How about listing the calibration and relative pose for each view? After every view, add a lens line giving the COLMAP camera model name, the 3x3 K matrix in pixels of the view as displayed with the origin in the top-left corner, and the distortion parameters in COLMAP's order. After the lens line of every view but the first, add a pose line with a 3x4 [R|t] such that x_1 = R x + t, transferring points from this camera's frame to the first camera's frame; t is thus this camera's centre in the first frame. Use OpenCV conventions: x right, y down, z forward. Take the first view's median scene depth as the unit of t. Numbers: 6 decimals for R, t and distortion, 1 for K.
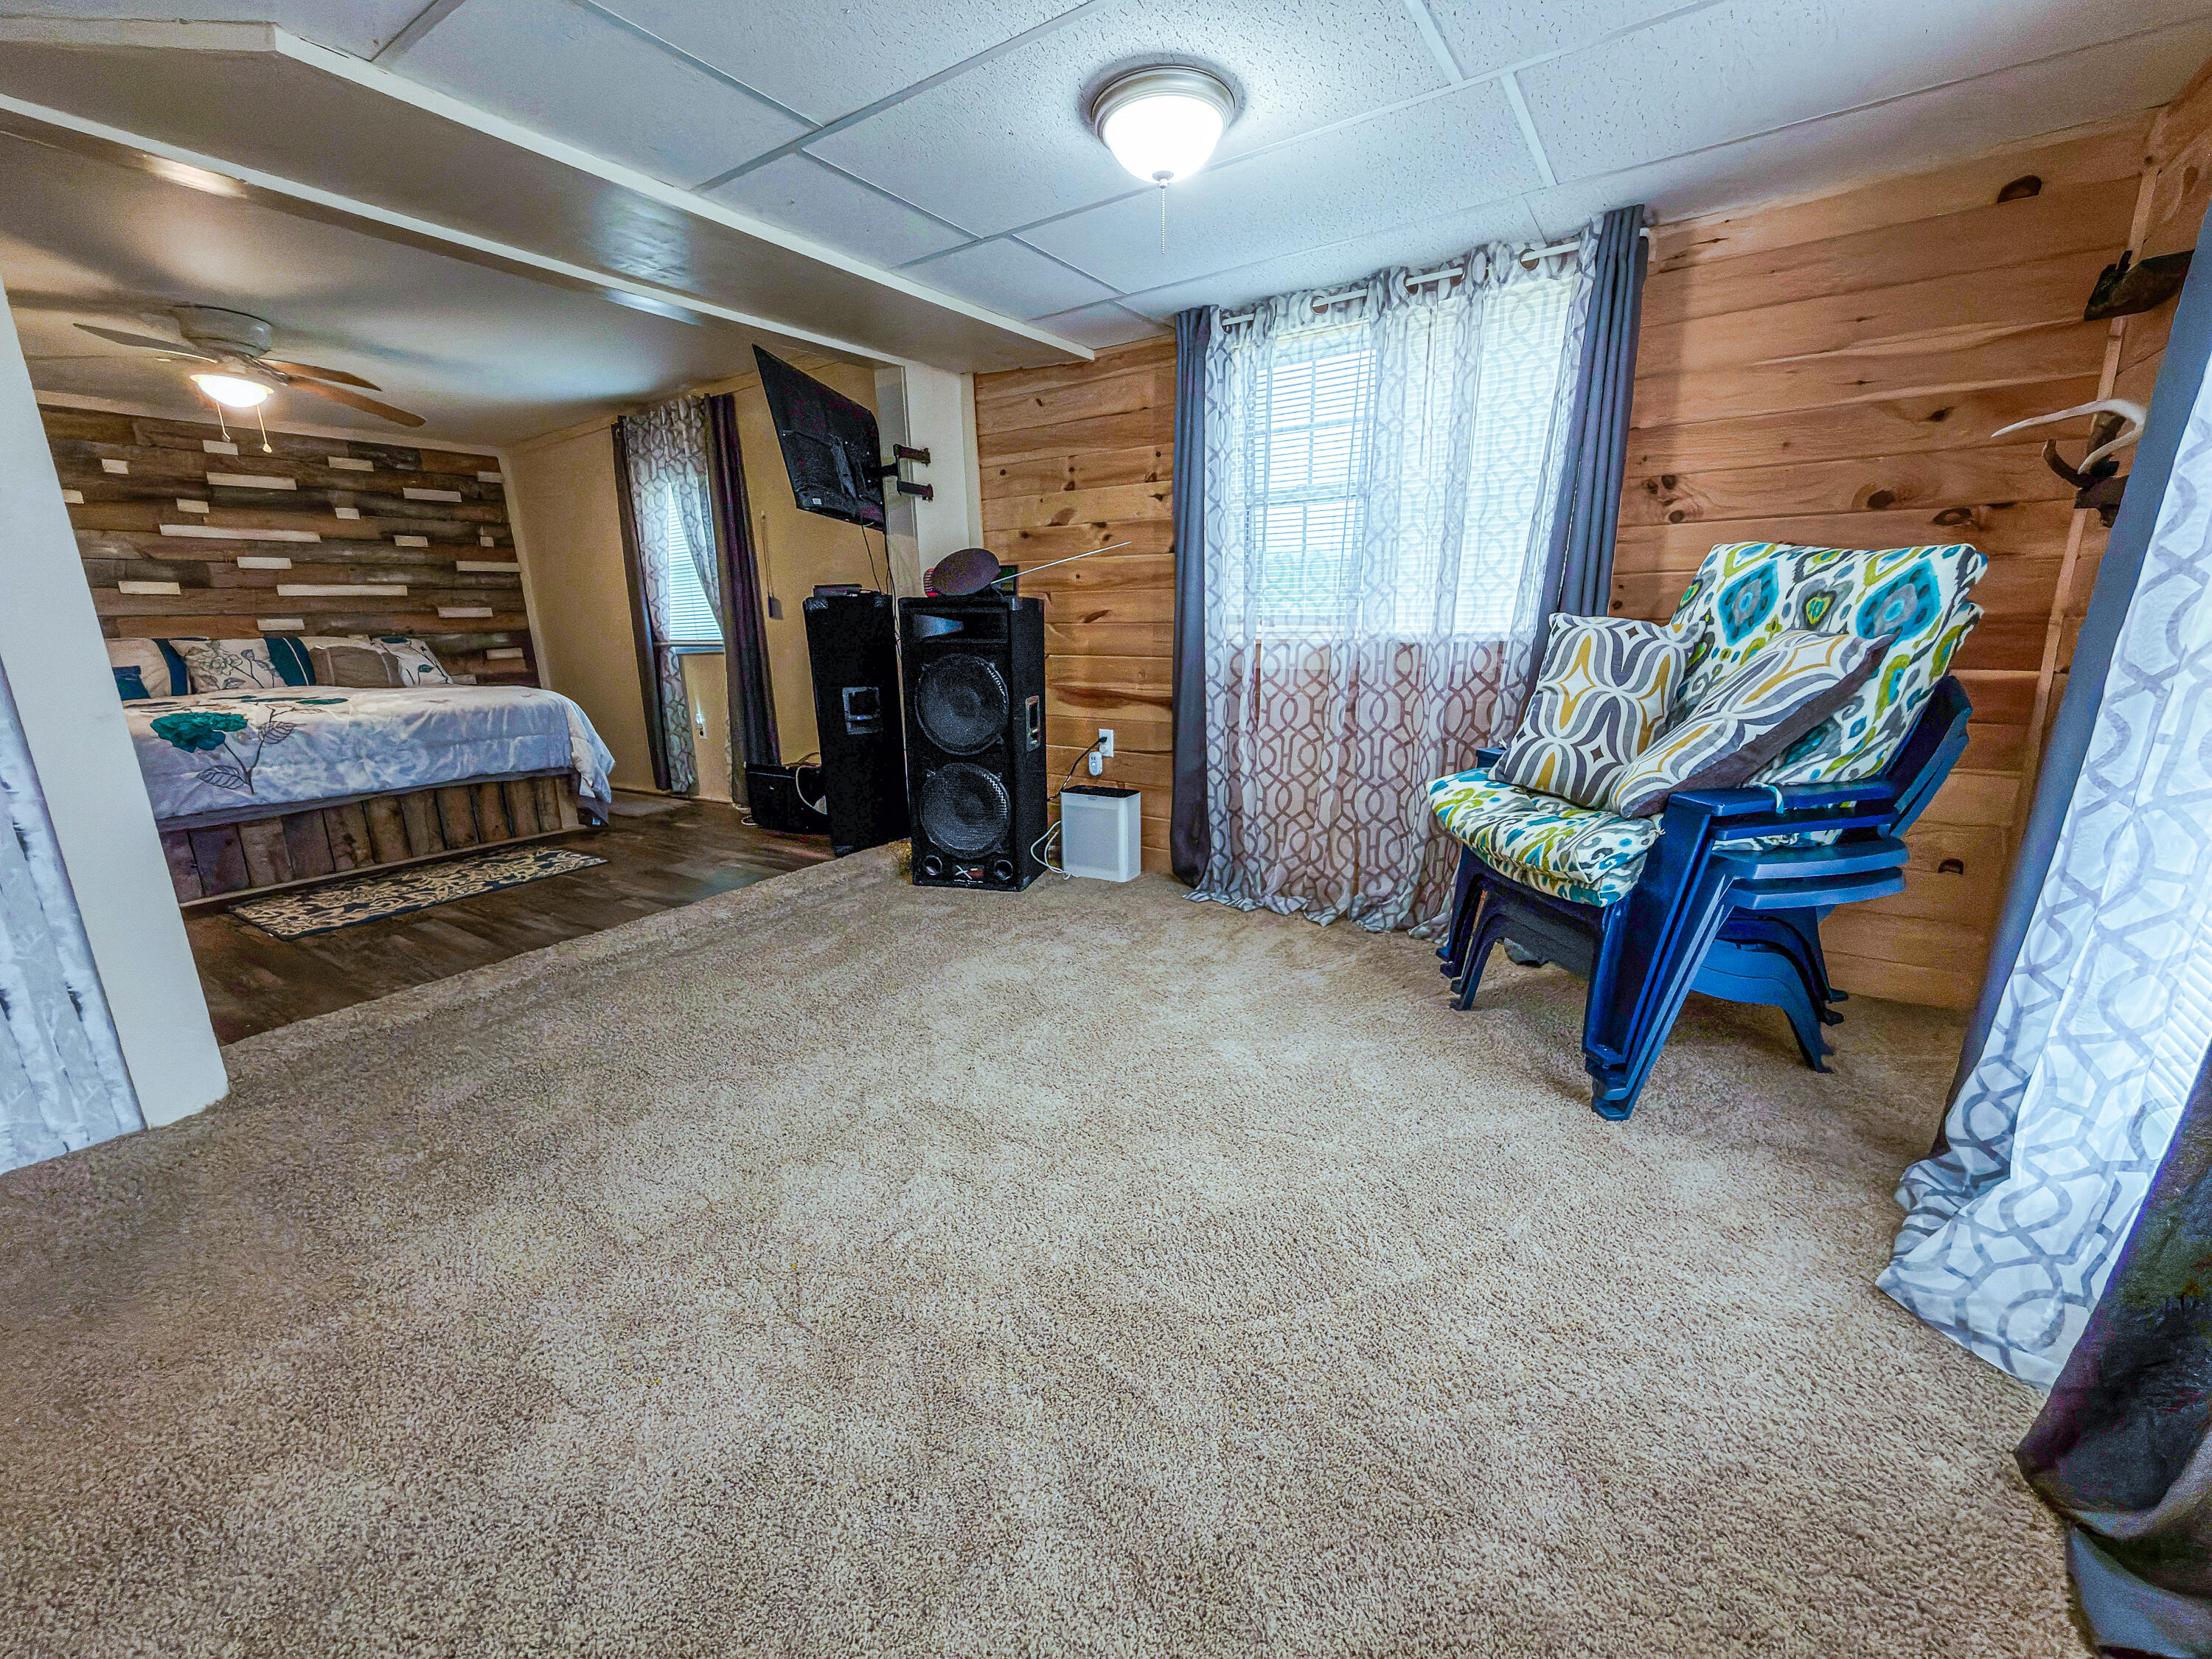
lens RADIAL K [[888.7, 0, 1099.0], [0, 888.7, 827.0], [0, 0, 1]] dist [0.001513, -0.000367]
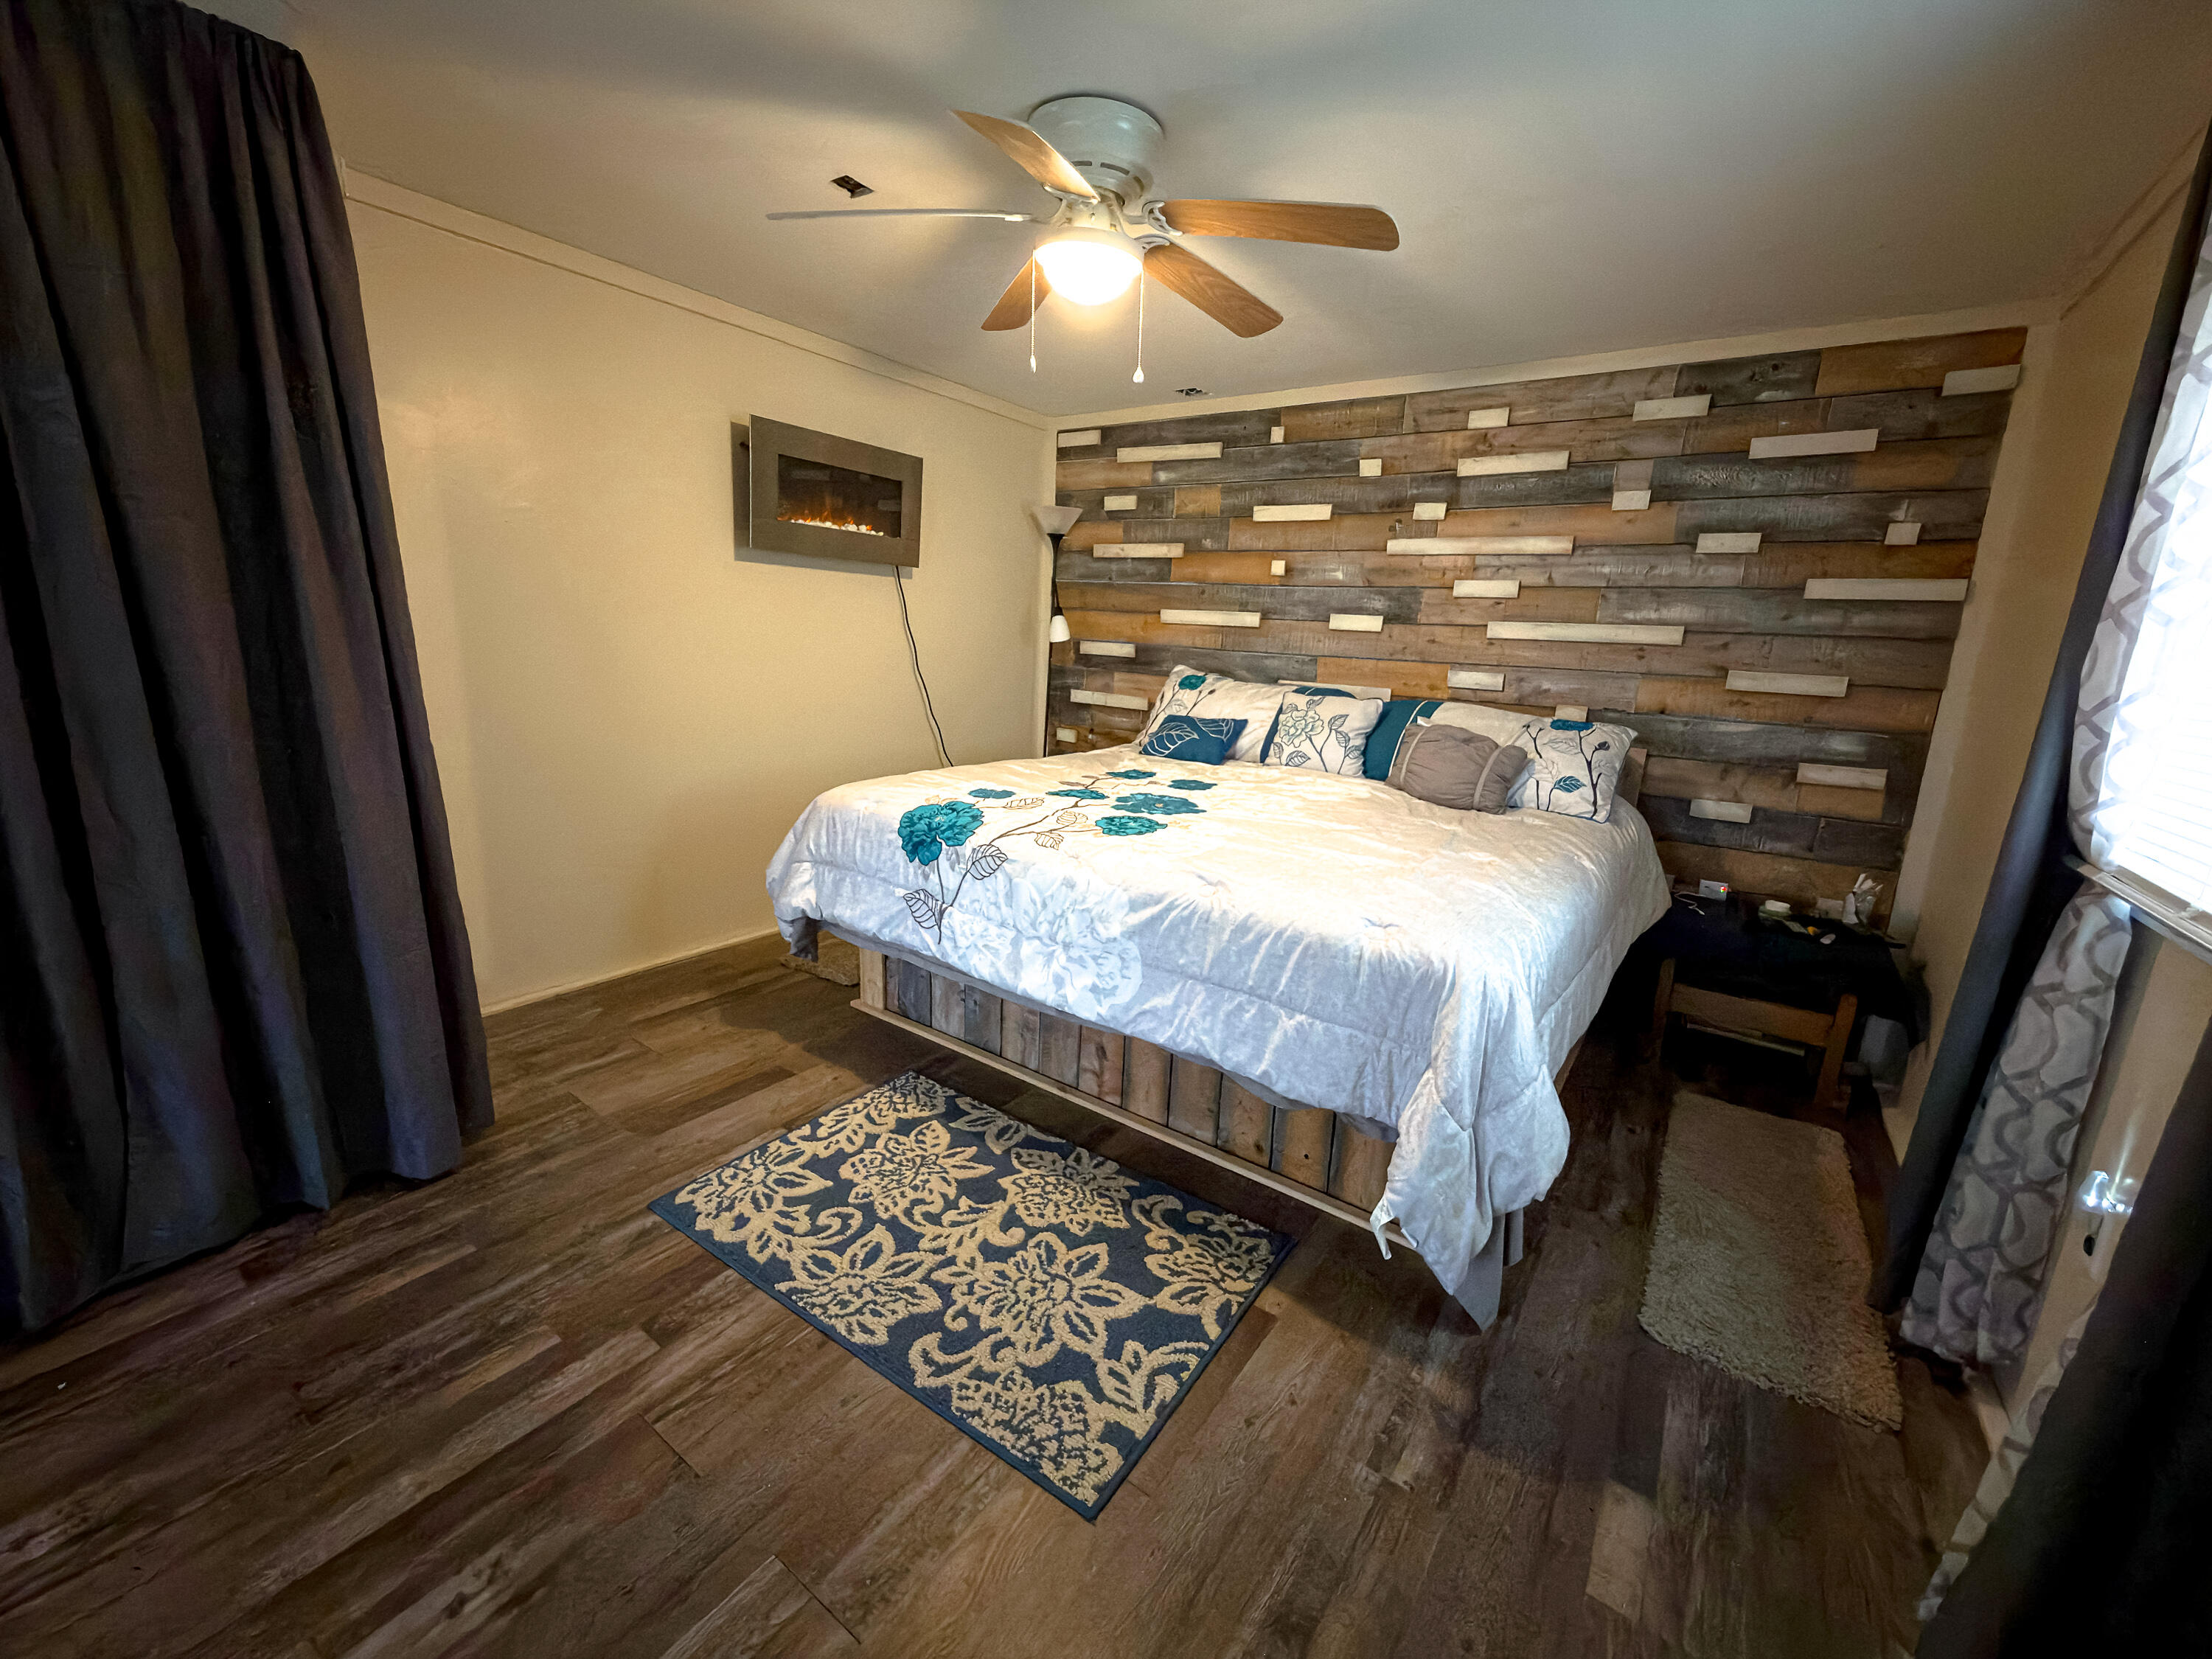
lens RADIAL K [[888.7, 0, 1099.0], [0, 888.7, 827.0], [0, 0, 1]] dist [0.001513, -0.000367]
pose [[-0.021078, 0.242511, -0.969920, -0.242403], [-0.275277, 0.931229, 0.238820, -0.207211], [0.961134, 0.272031, 0.047129, 0.729564]]
